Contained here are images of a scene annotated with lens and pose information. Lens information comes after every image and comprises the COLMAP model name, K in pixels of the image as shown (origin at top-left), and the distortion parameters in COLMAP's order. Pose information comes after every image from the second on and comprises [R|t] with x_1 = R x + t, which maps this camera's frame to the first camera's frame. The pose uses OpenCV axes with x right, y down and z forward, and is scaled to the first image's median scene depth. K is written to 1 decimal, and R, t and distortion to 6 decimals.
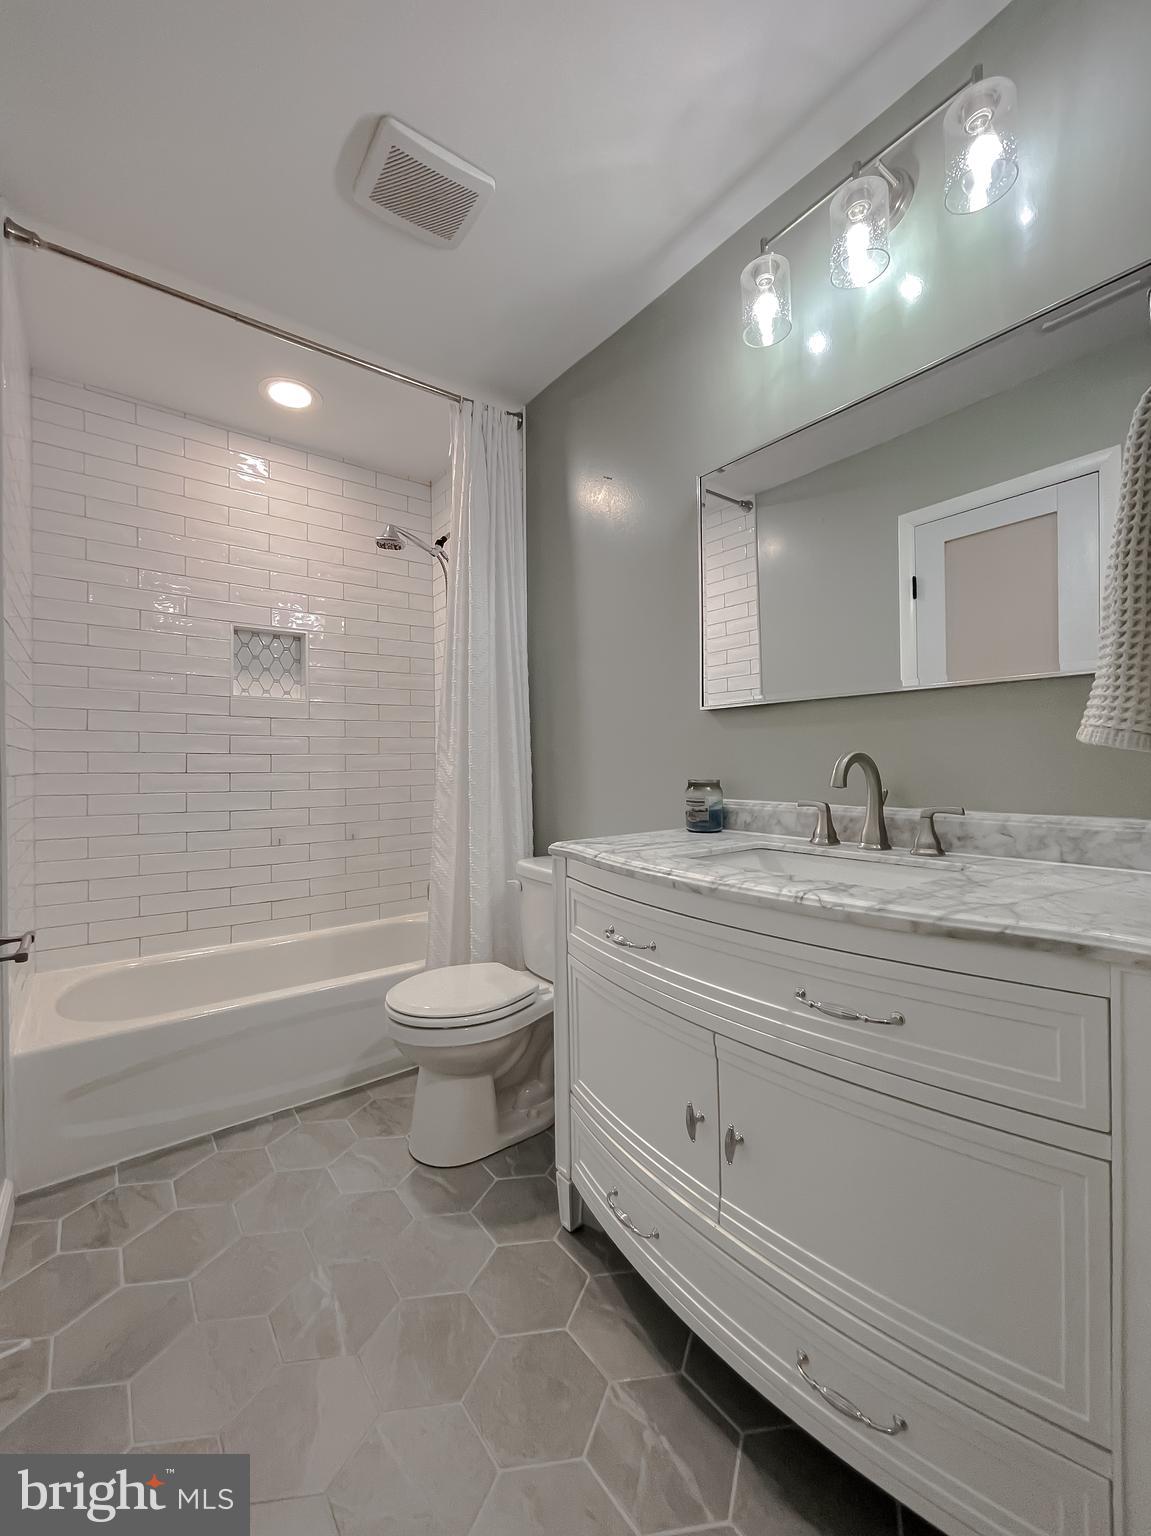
lens RADIAL K [[630.3, 0, 575.1], [0, 630.3, 770.0], [0, 0, 1]] dist [-0.000415, -0.001274]
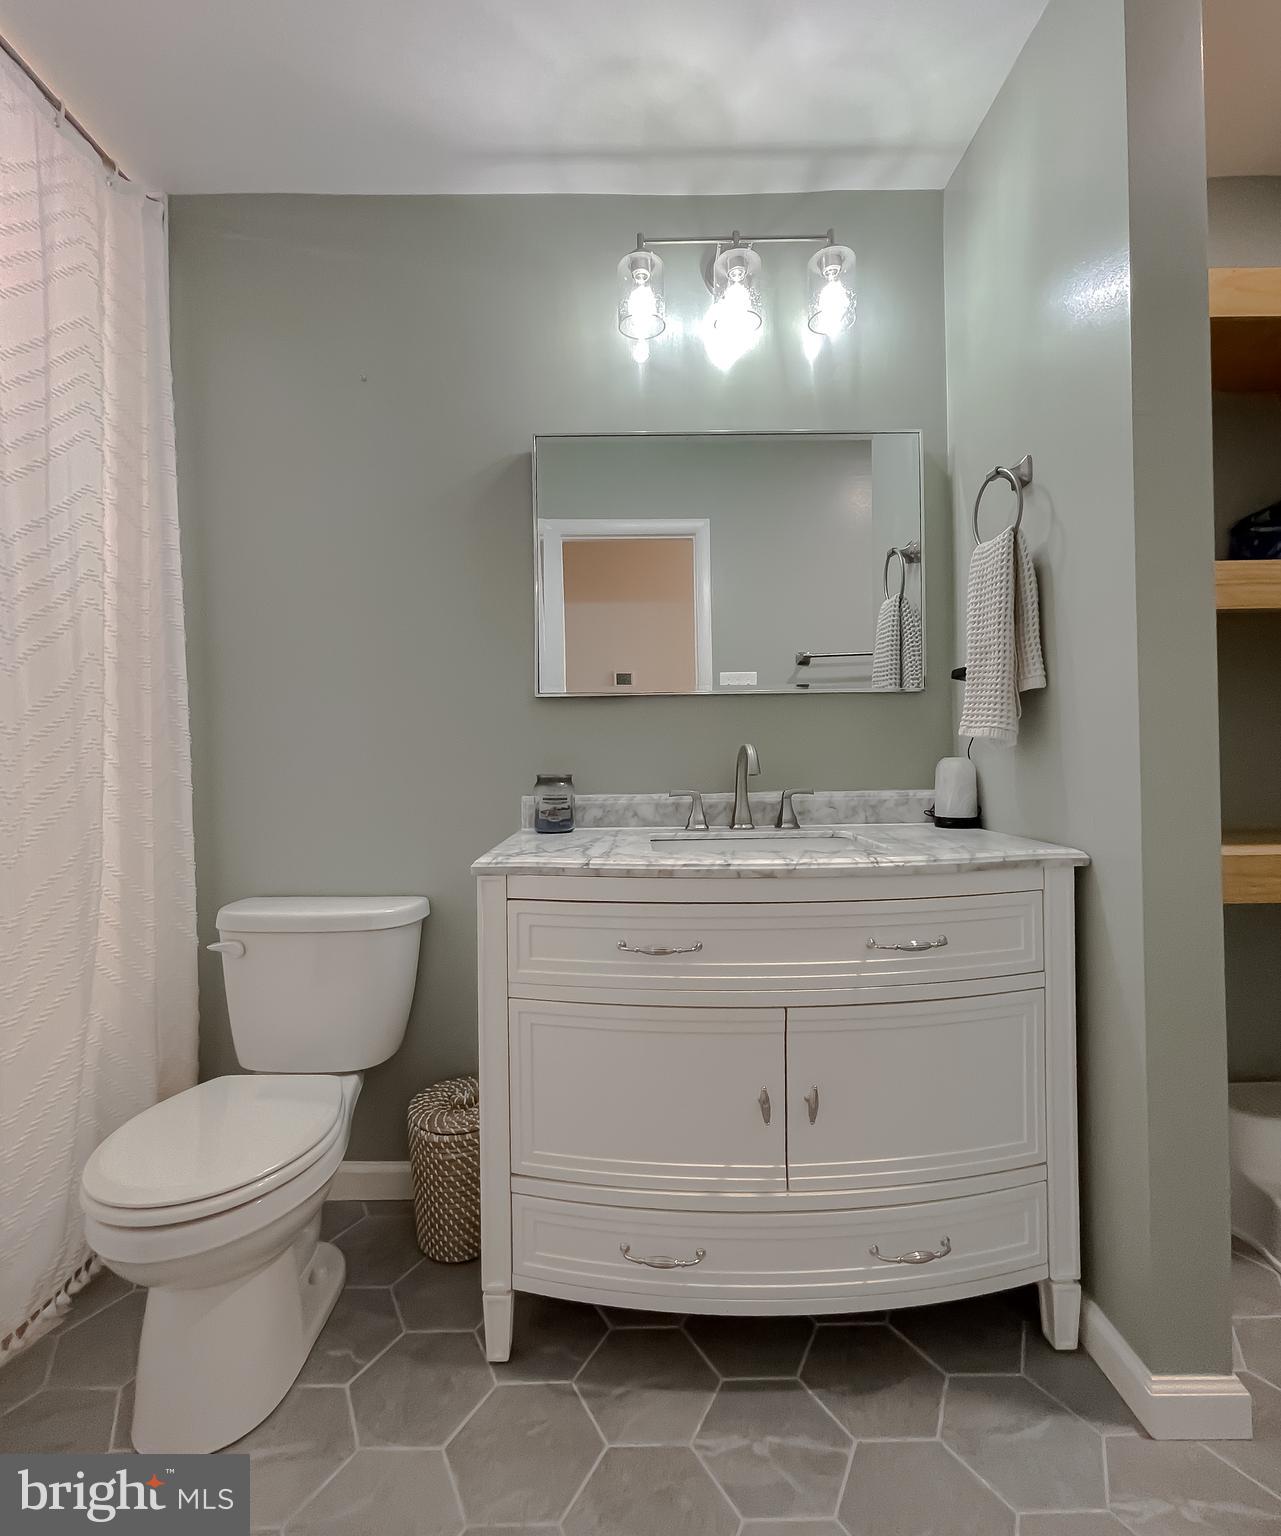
lens RADIAL K [[707.4, 0, 641.1], [0, 707.4, 760.9], [0, 0, 1]] dist [-0.003075, 0.000920]
pose [[0.595177, -0.002247, 0.803591, -0.724441], [0.016583, 0.999817, -0.009486, 0.010606], [-0.803423, 0.018972, 0.595106, 0.406421]]
